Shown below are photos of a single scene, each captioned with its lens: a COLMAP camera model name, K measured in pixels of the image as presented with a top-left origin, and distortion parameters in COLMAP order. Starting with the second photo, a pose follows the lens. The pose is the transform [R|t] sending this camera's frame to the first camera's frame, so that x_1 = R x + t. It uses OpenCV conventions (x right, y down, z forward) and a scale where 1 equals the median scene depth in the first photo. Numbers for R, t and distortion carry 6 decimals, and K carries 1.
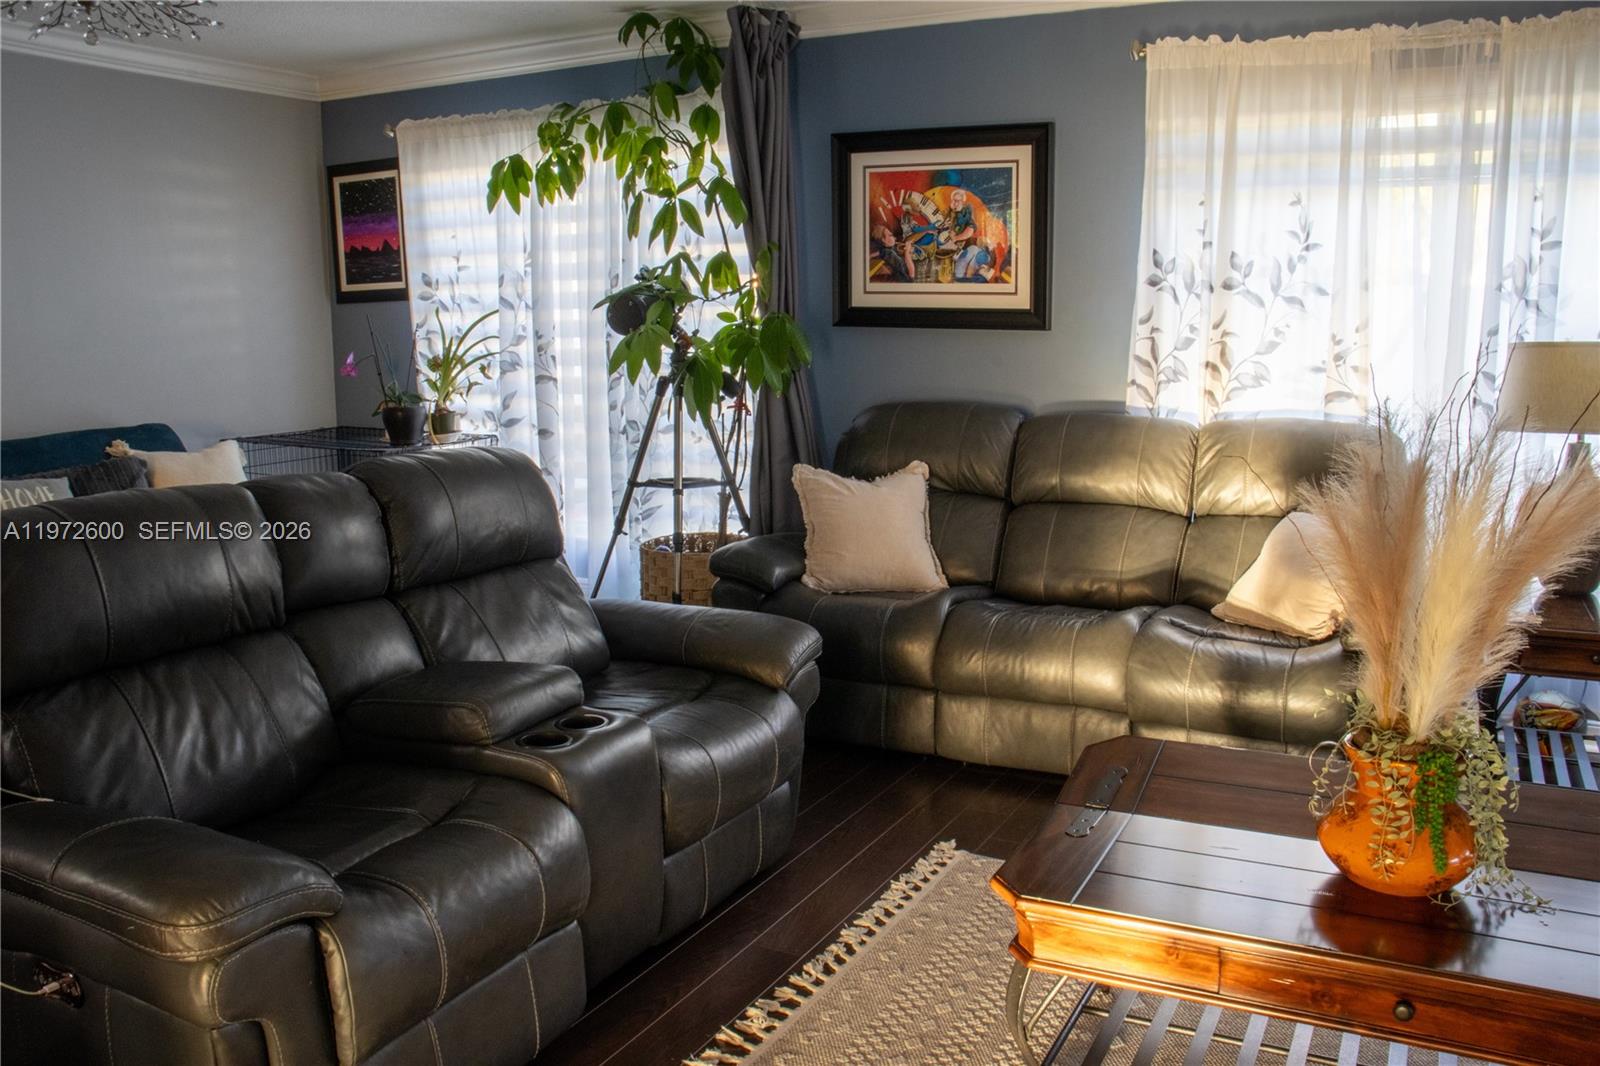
lens RADIAL K [[1363.6, 0, 800.0], [0, 1363.6, 533.0], [0, 0, 1]] dist [-0.146301, 0.112473]
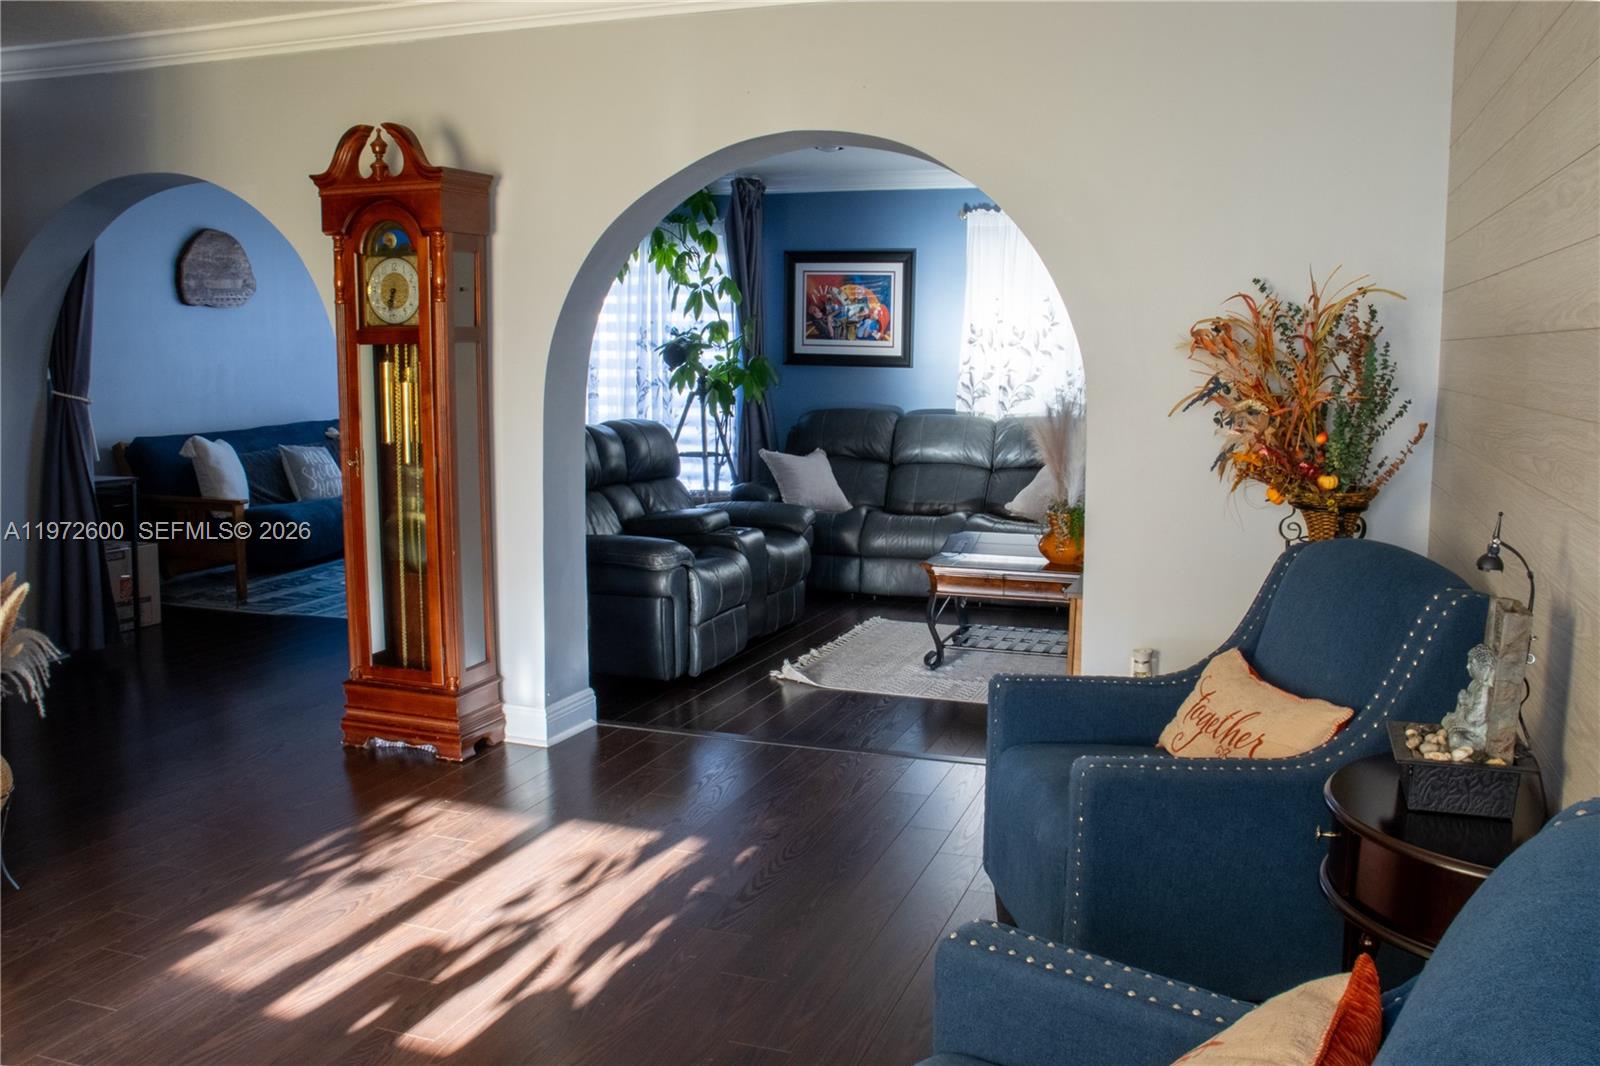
lens RADIAL K [[1363.6, 0, 800.0], [0, 1363.6, 533.0], [0, 0, 1]] dist [-0.146301, 0.112473]
pose [[0.990539, -0.000845, 0.137232, -0.193730], [0.005601, 0.999397, -0.034275, 0.118517], [-0.137120, 0.034720, 0.989946, -0.688334]]
